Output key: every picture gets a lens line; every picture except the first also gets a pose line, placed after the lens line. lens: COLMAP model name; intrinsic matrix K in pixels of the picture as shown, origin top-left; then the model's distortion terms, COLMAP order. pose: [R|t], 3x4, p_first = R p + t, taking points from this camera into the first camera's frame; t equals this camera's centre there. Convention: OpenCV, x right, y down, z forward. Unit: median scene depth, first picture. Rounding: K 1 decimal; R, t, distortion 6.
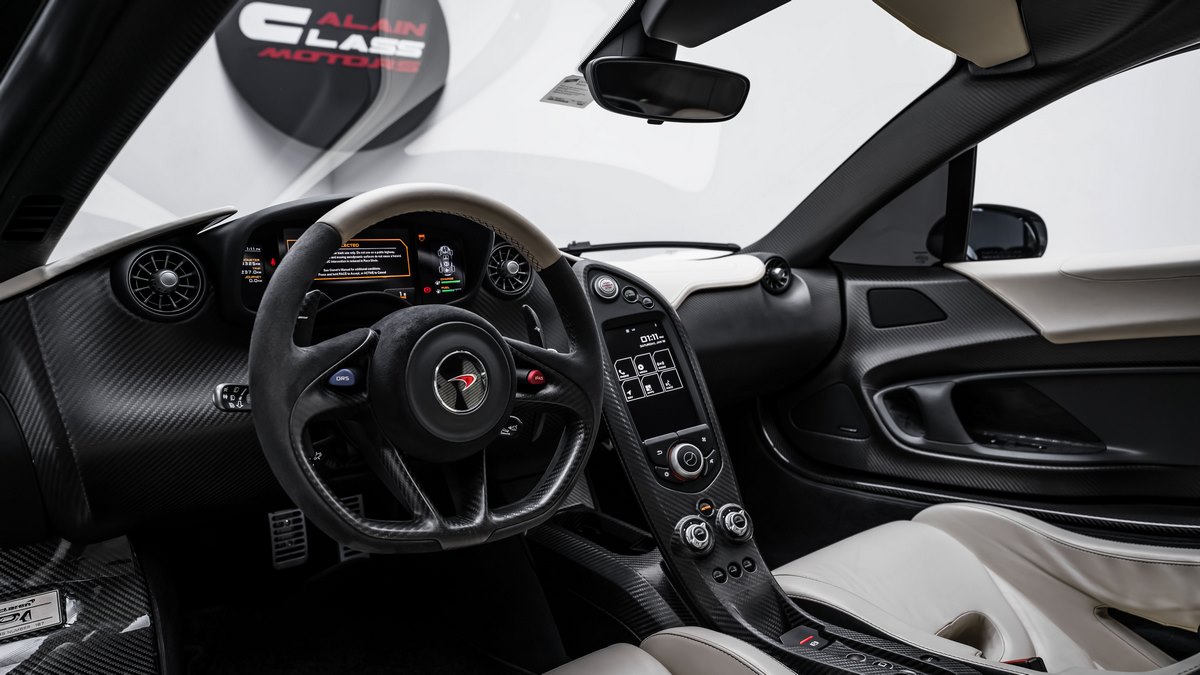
lens RADIAL K [[760.3, 0, 600.0], [0, 760.3, 337.5], [0, 0, 1]] dist [0.005938, 0.000312]
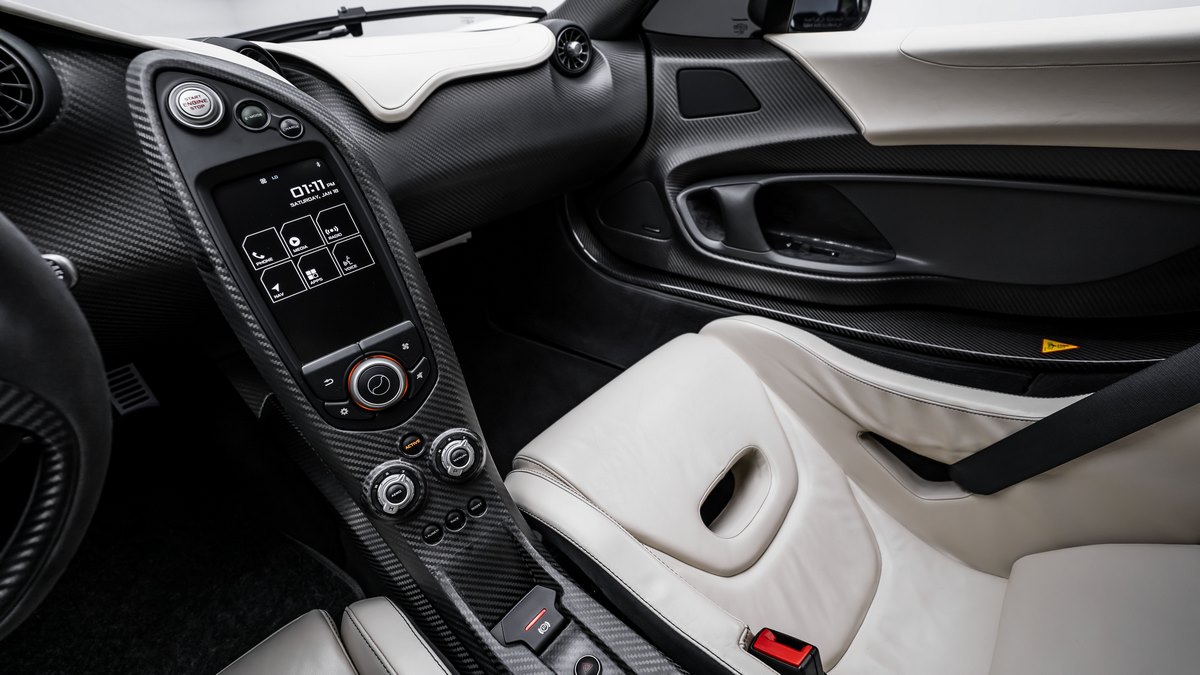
lens RADIAL K [[485.7, 0, 600.0], [0, 485.7, 337.5], [0, 0, 1]] dist [-0.032098, -0.000154]
pose [[0.988878, -0.085905, 0.121415, 0.197035], [0.019789, 0.885069, 0.465039, -0.055730], [-0.147410, -0.457464, 0.876925, 0.452743]]
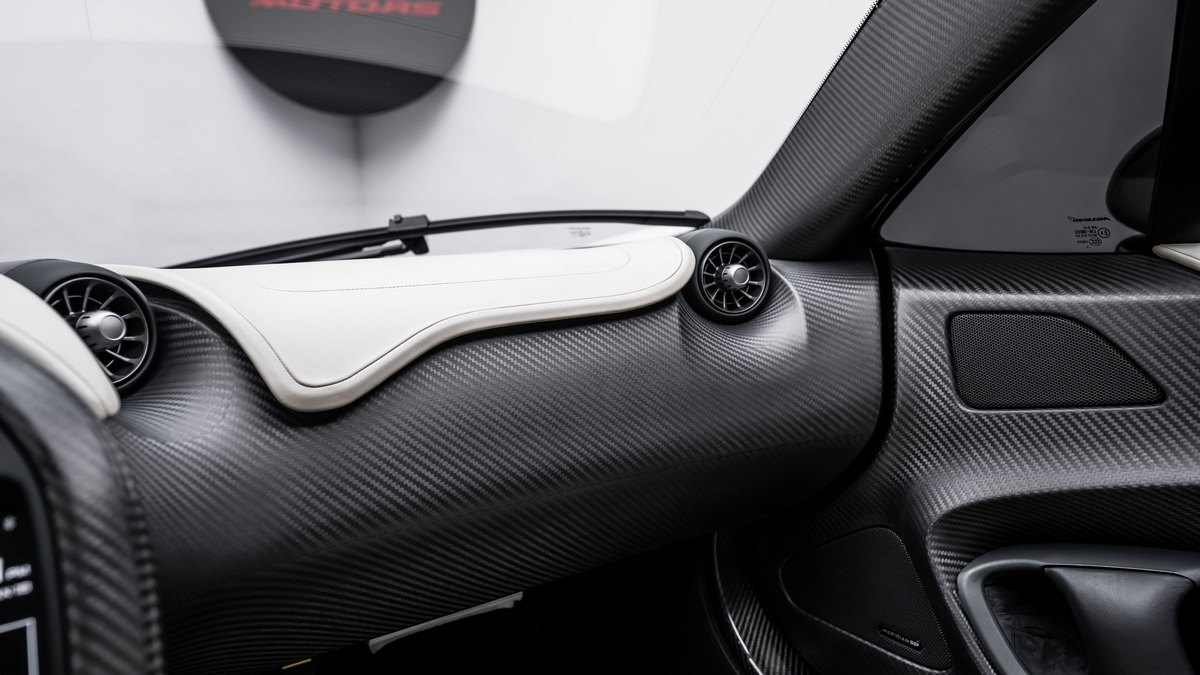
lens RADIAL K [[779.7, 0, 600.0], [0, 779.7, 337.5], [0, 0, 1]] dist [0.000579, 0.024394]
pose [[0.985512, -0.002283, -0.169589, 0.269207], [0.007873, 0.999447, 0.032297, -0.073623], [0.169421, -0.033164, 0.984986, 0.622677]]
